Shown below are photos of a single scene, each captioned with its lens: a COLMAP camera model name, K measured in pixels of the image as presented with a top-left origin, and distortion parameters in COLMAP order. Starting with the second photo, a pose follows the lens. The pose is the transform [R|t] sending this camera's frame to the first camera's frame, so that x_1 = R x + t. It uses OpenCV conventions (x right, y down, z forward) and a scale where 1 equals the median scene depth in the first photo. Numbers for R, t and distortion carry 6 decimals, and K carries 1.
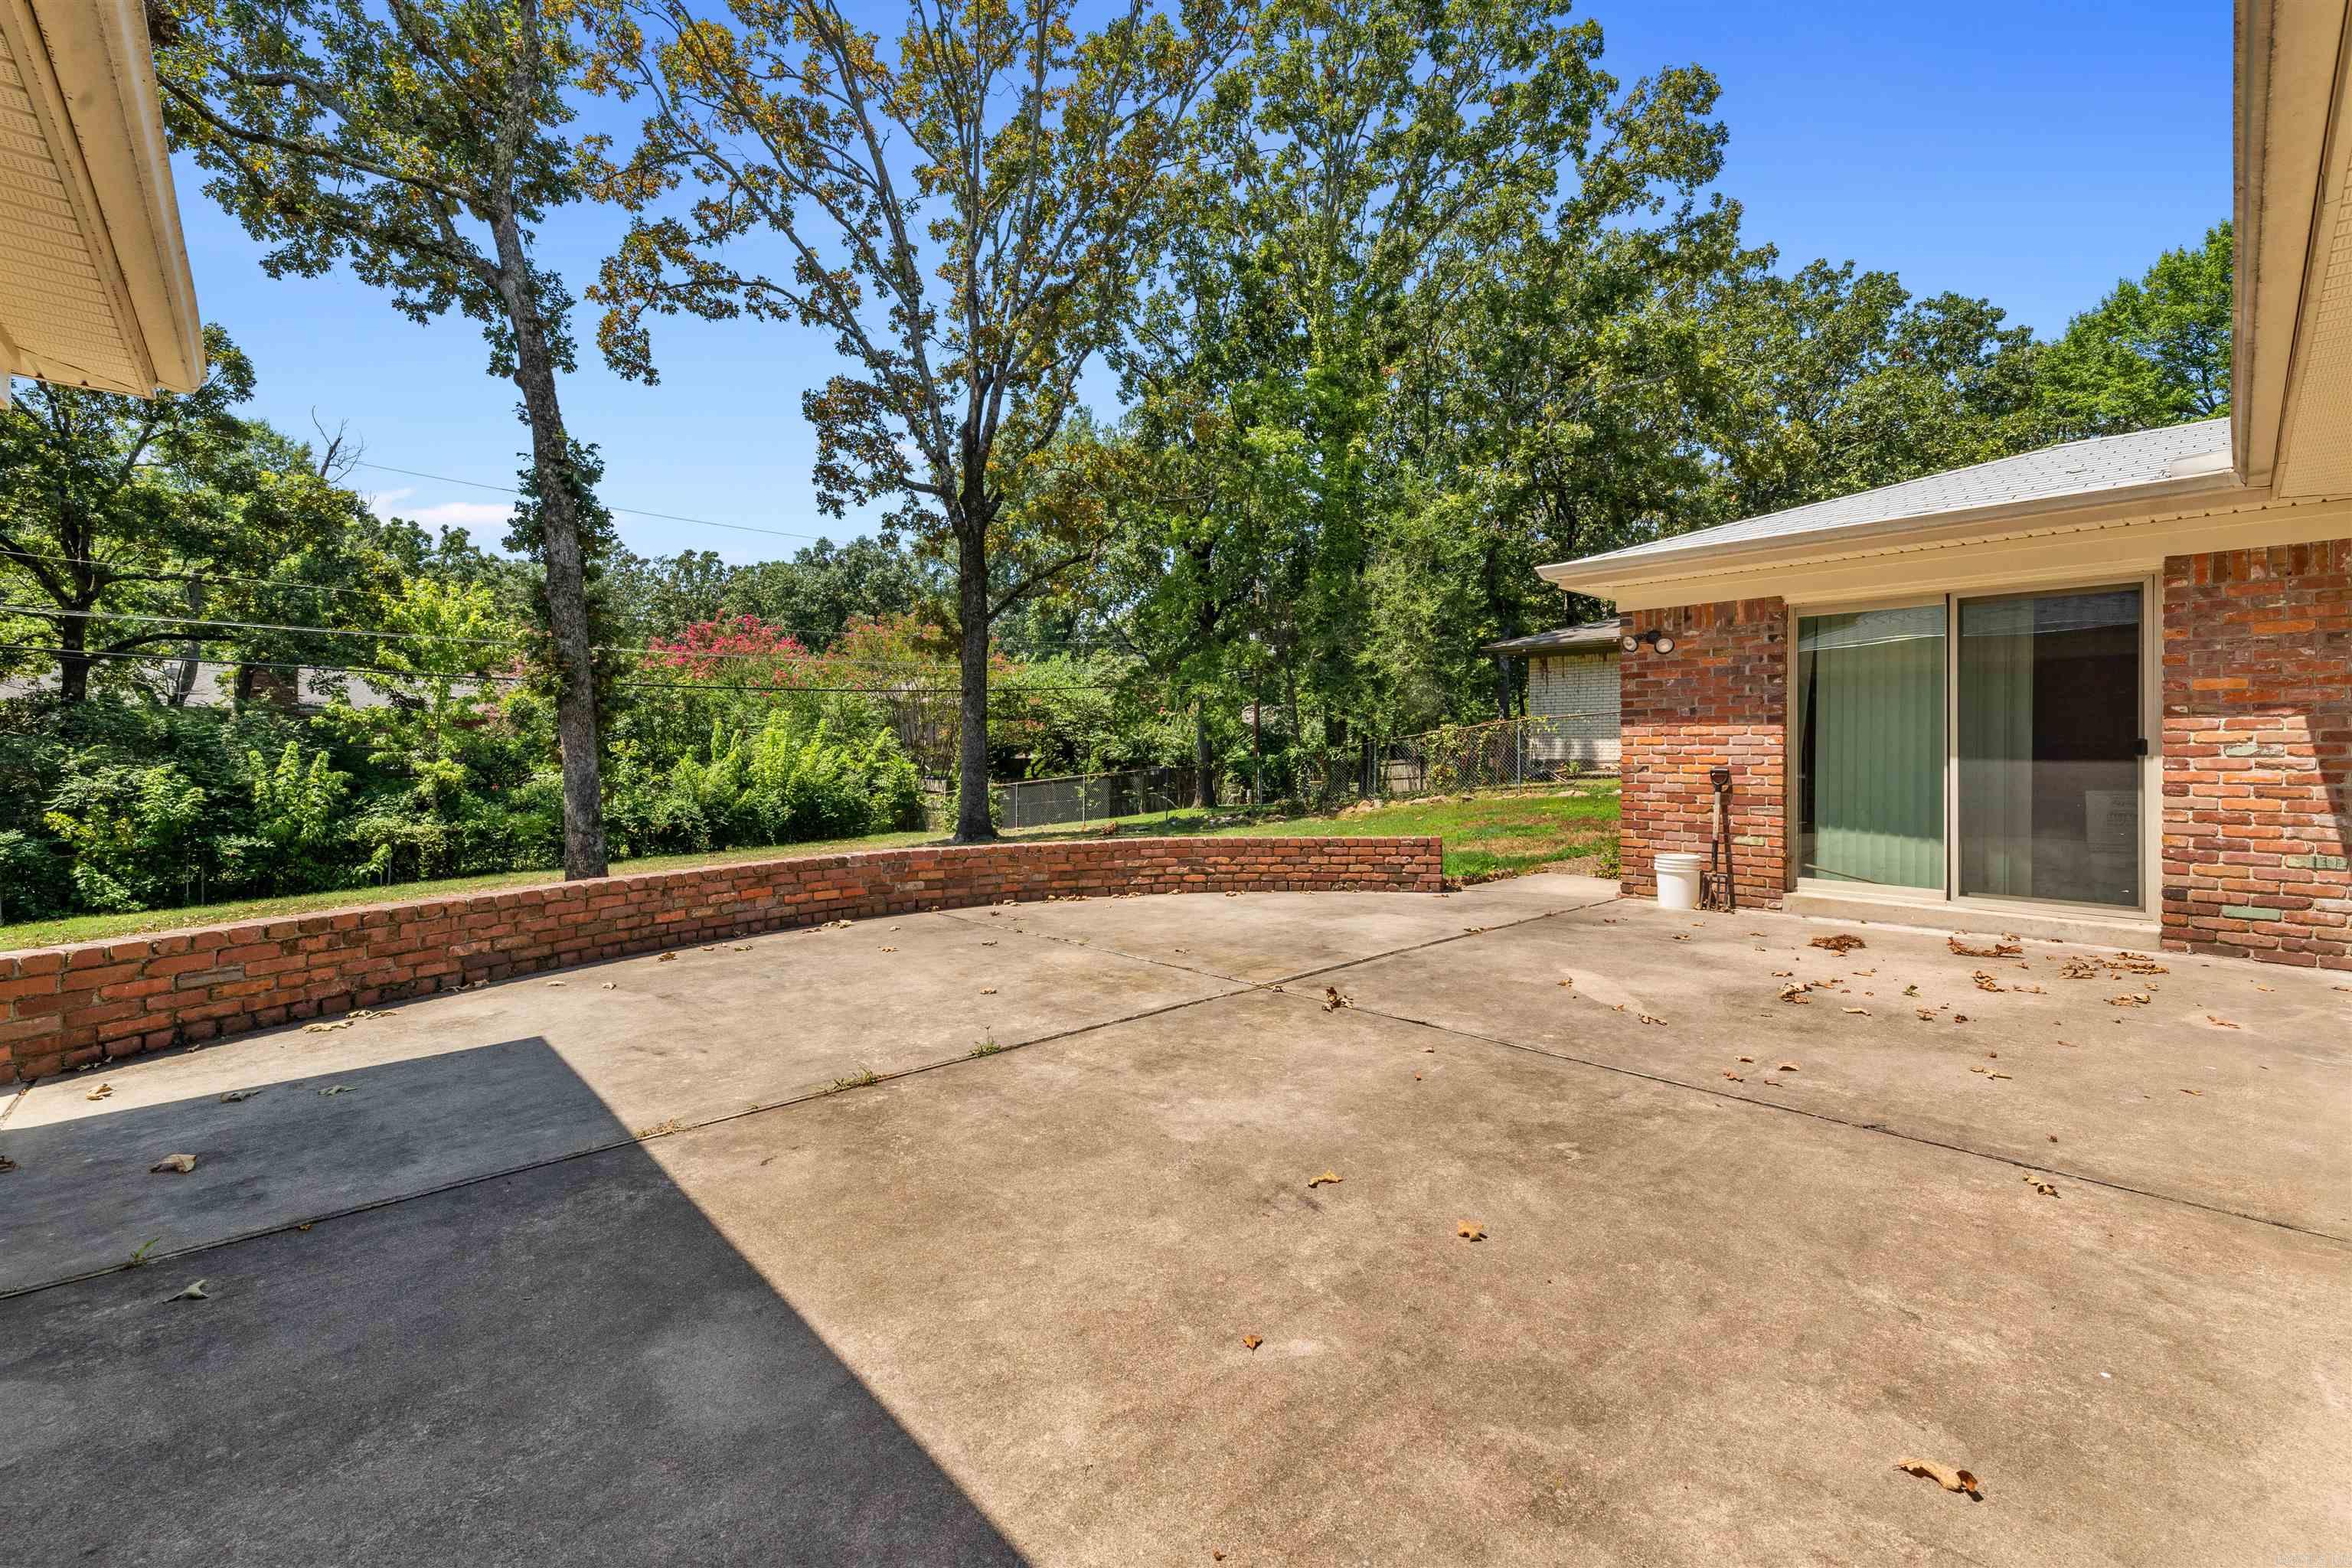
lens RADIAL K [[960.7, 0, 1179.9], [0, 960.7, 768.2], [0, 0, 1]] dist [0.002948, -0.001942]
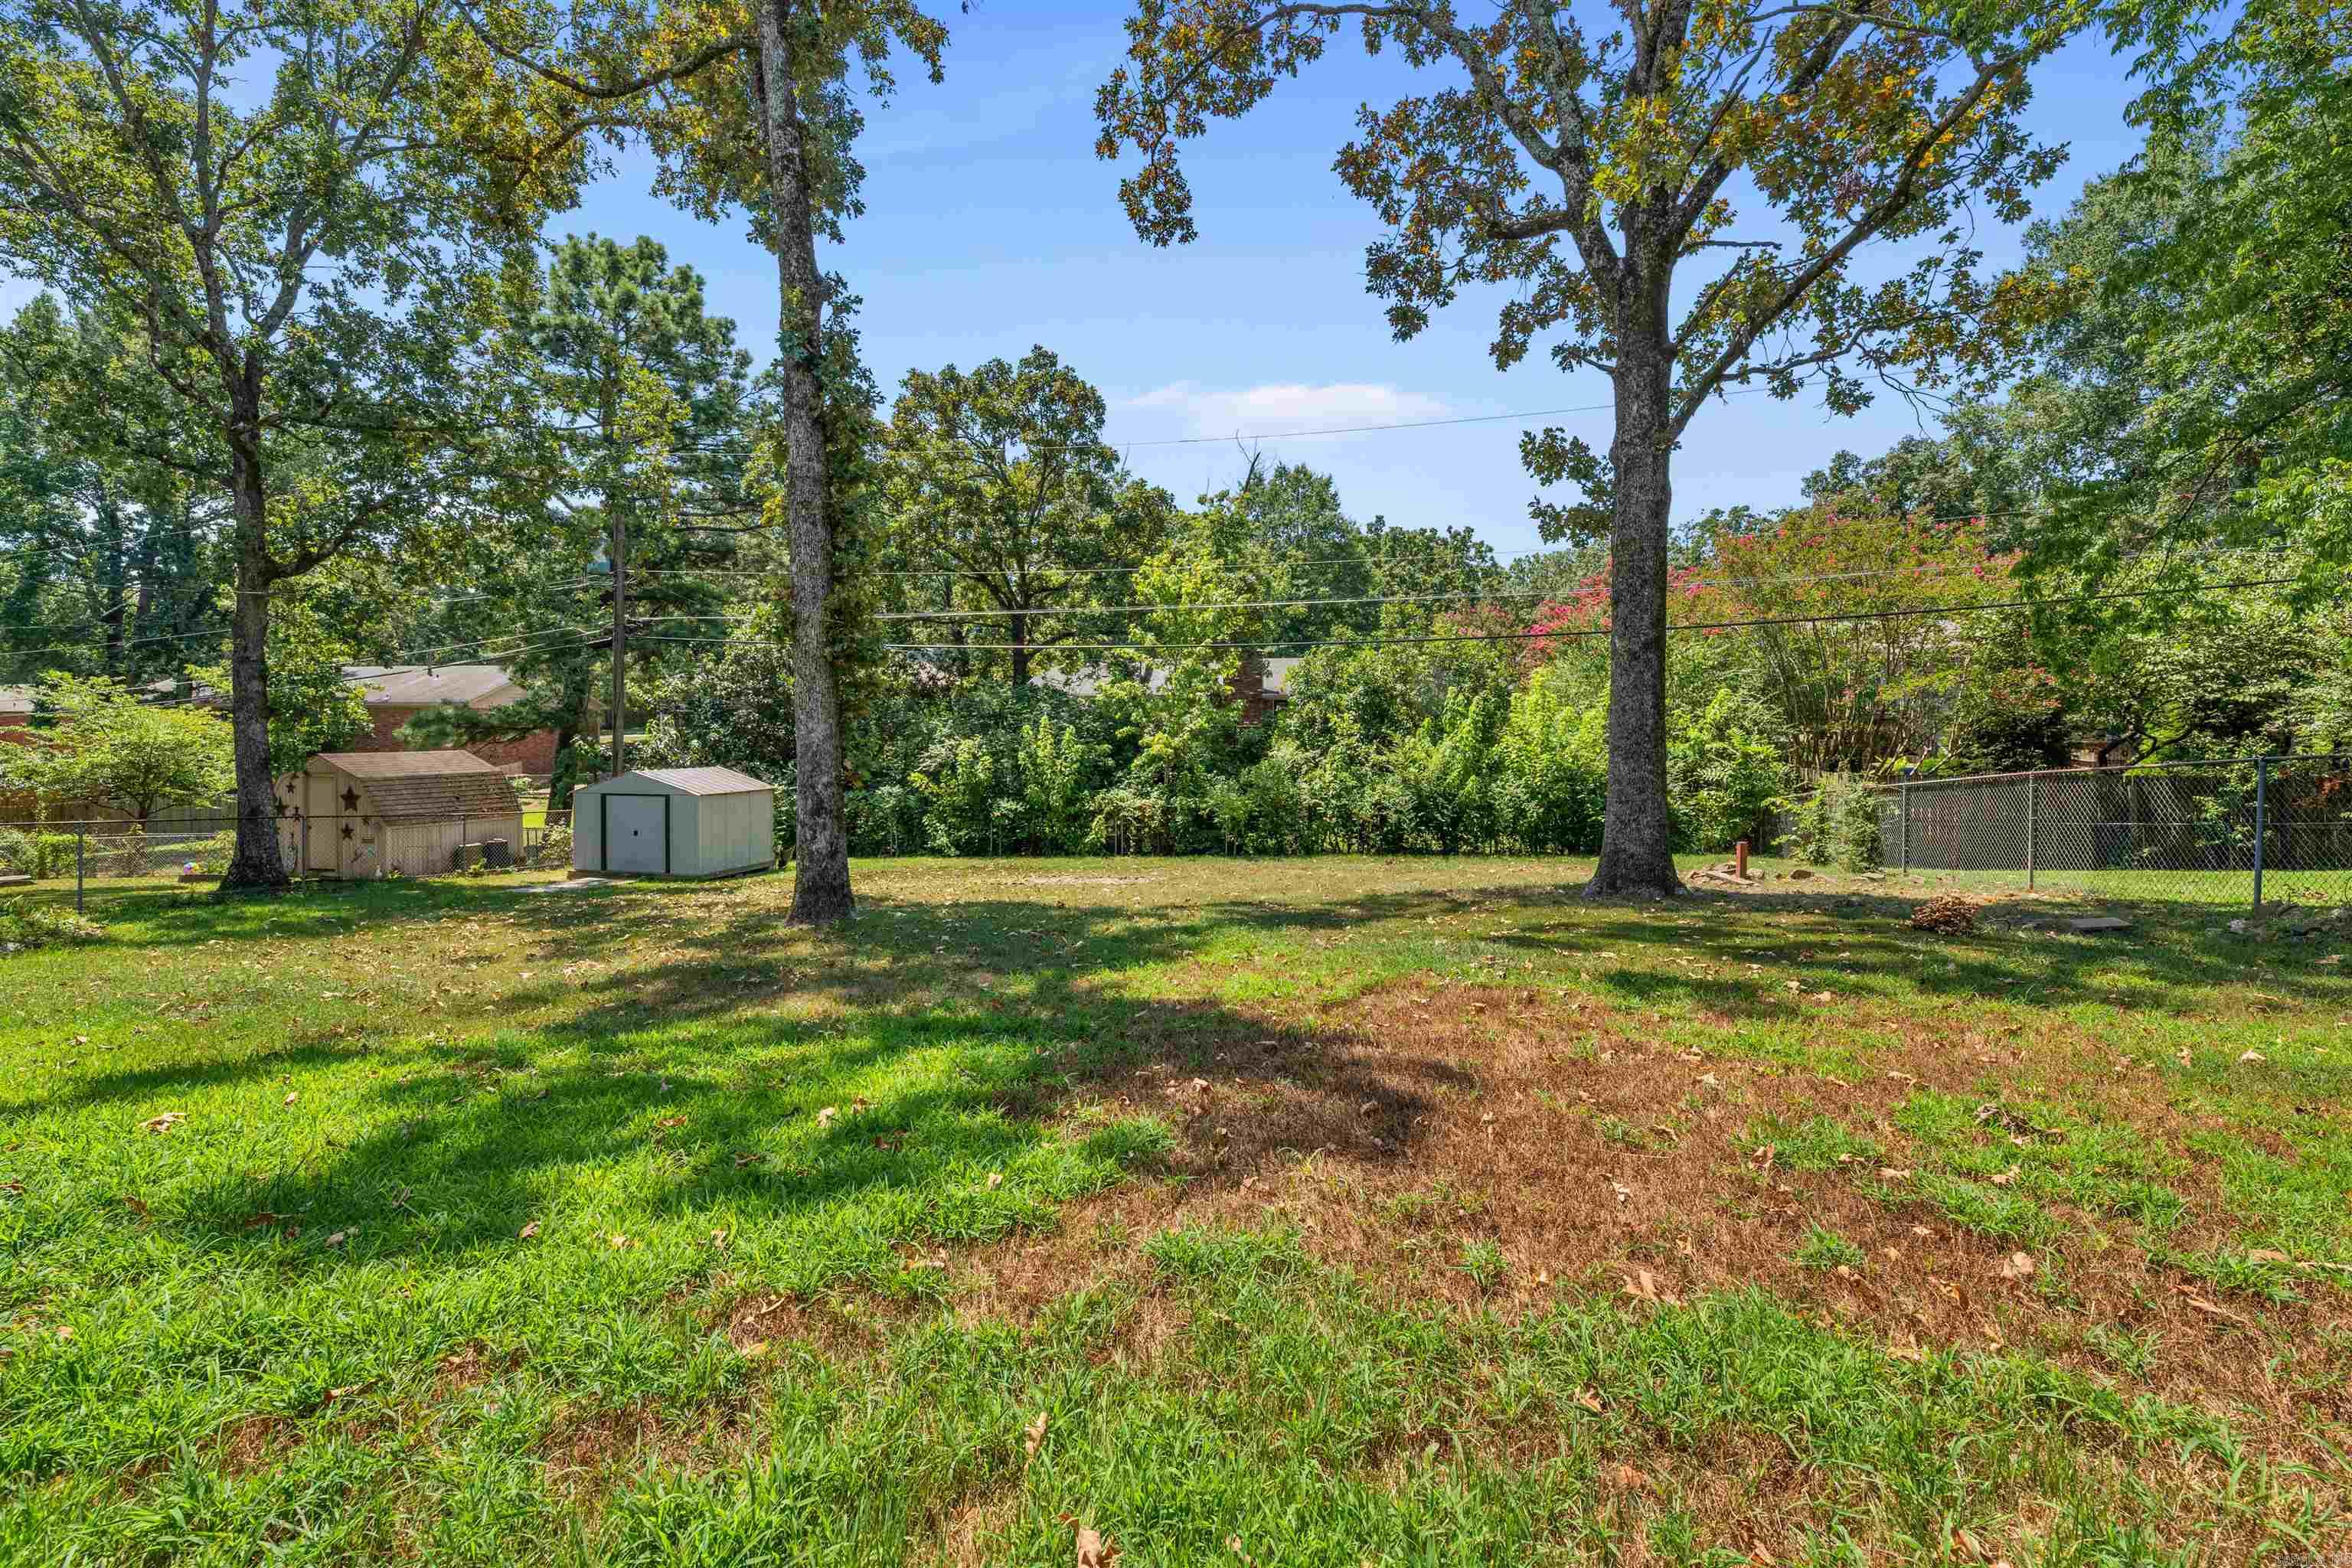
lens RADIAL K [[960.7, 0, 1166.5], [0, 960.7, 735.2], [0, 0, 1]] dist [0.002948, -0.001942]
pose [[0.500908, 0.002698, -0.865497, 0.099564], [-0.015261, 0.999867, -0.005715, -0.002001], [0.865366, 0.016071, 0.500882, 0.591100]]
